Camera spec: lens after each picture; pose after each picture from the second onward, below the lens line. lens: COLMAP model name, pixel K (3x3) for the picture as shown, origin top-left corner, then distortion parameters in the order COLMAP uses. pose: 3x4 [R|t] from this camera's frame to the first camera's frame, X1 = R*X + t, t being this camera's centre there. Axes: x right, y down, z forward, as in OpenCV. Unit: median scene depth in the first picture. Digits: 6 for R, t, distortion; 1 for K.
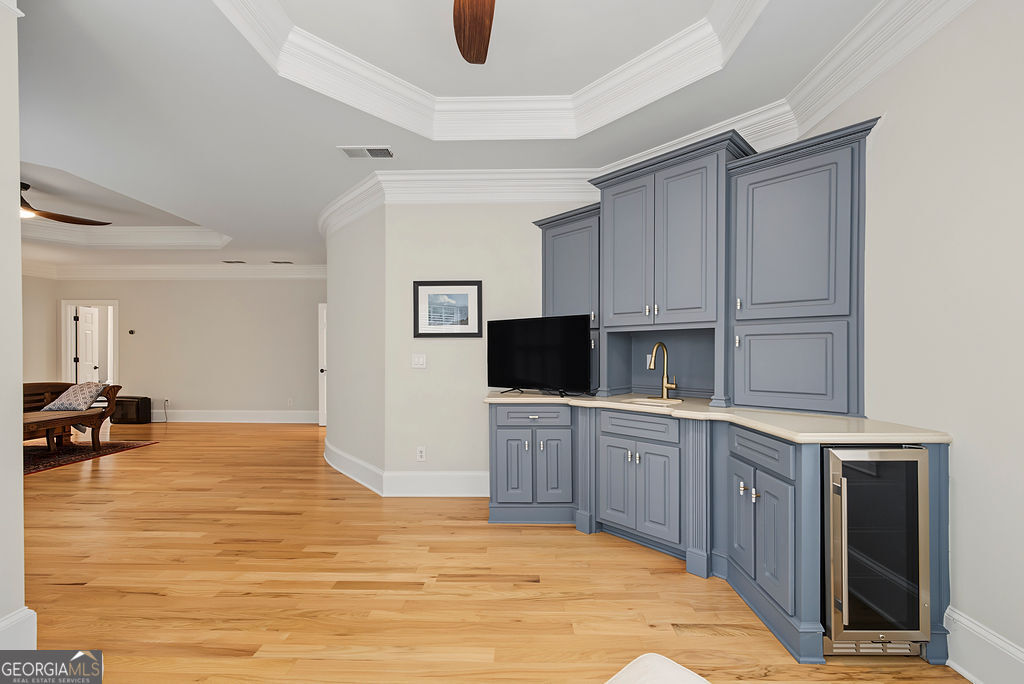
lens RADIAL K [[416.4, 0, 518.7], [0, 416.4, 350.8], [0, 0, 1]] dist [-0.007929, 0.002242]
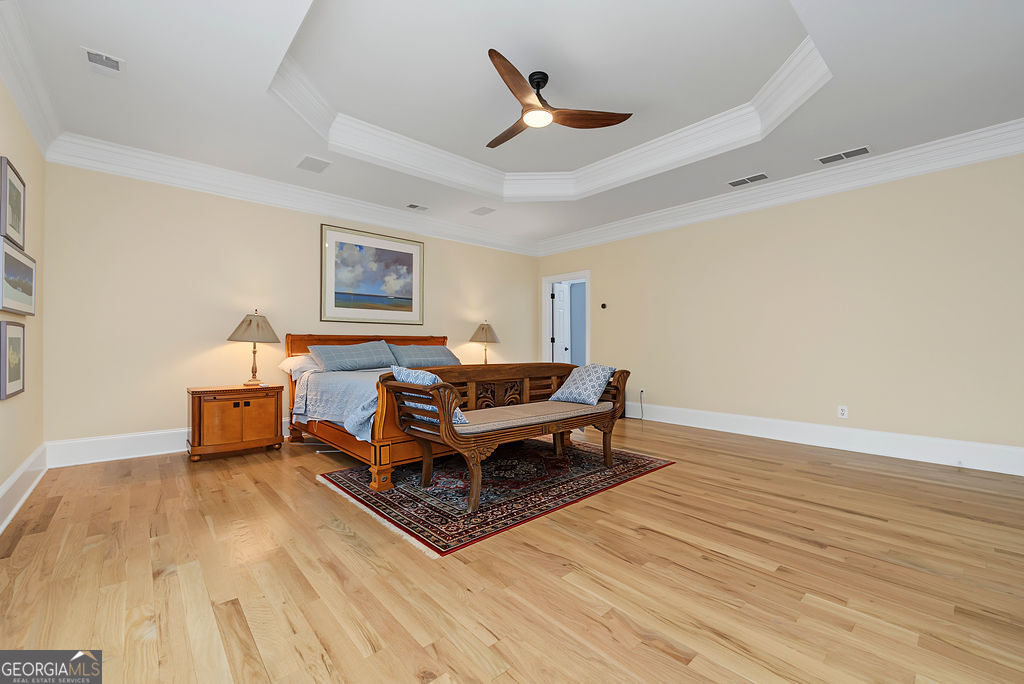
lens RADIAL K [[416.4, 0, 514.4], [0, 416.4, 343.0], [0, 0, 1]] dist [-0.007929, 0.002242]
pose [[0.681529, -0.004571, -0.731777, -0.635219], [0.004665, 0.999987, -0.001902, 0.041880], [0.731777, -0.002117, 0.681541, 0.431127]]
